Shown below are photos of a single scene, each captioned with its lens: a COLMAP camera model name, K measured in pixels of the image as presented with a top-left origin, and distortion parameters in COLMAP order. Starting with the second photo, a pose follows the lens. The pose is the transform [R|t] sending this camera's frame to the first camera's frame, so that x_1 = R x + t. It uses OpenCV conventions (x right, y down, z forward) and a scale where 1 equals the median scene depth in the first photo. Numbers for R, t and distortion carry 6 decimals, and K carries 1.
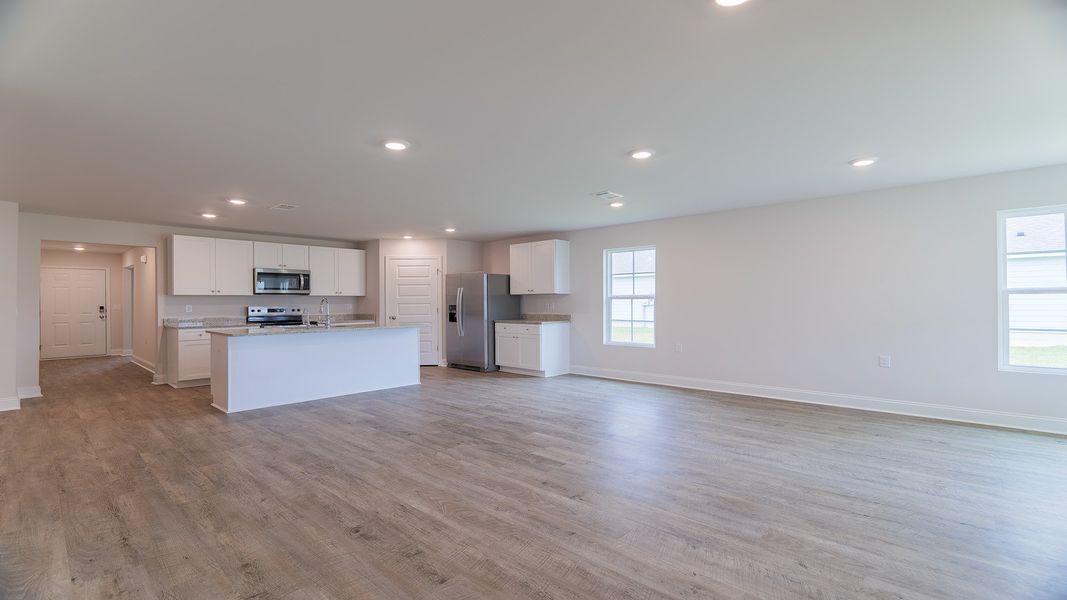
lens RADIAL K [[465.7, 0, 534.3], [0, 465.7, 299.7], [0, 0, 1]] dist [-0.001419, 0.000440]
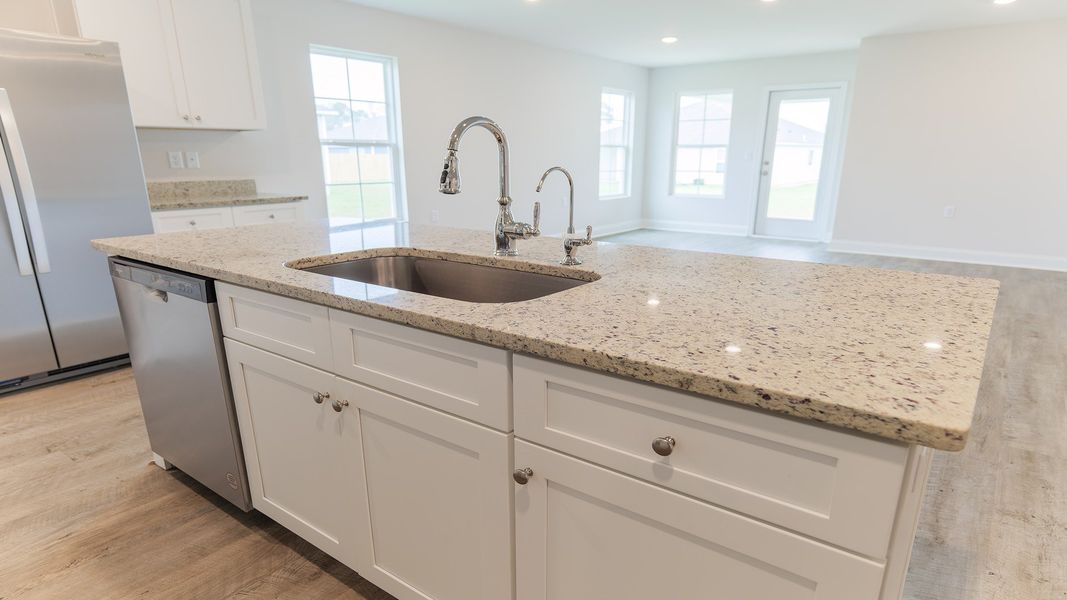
lens RADIAL K [[619.7, 0, 534.1], [0, 619.7, 333.1], [0, 0, 1]] dist [0.004811, 0.001850]
pose [[-0.088833, -0.271825, 0.958238, -0.632470], [-0.003089, 0.962112, 0.272638, 0.011587], [-0.996042, 0.021259, -0.086307, 0.850646]]
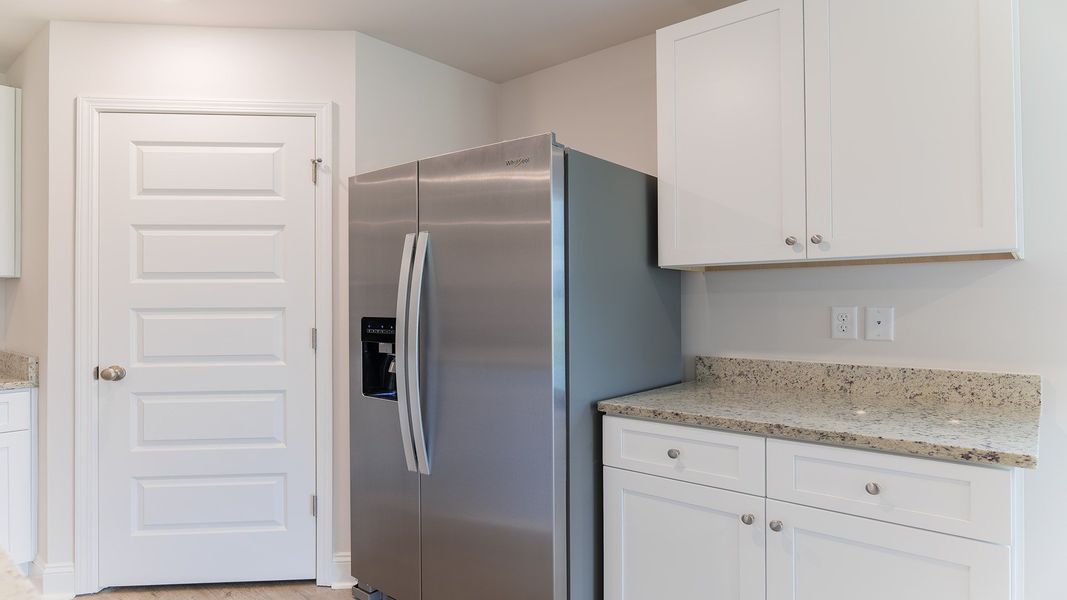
lens RADIAL K [[608.9, 0, 535.3], [0, 608.9, 298.2], [0, 0, 1]] dist [-0.009089, 0.001477]
pose [[0.999099, 0.001825, 0.042408, -0.136286], [-0.001651, 0.999990, -0.004139, 0.004531], [-0.042415, 0.004065, 0.999092, 0.848707]]
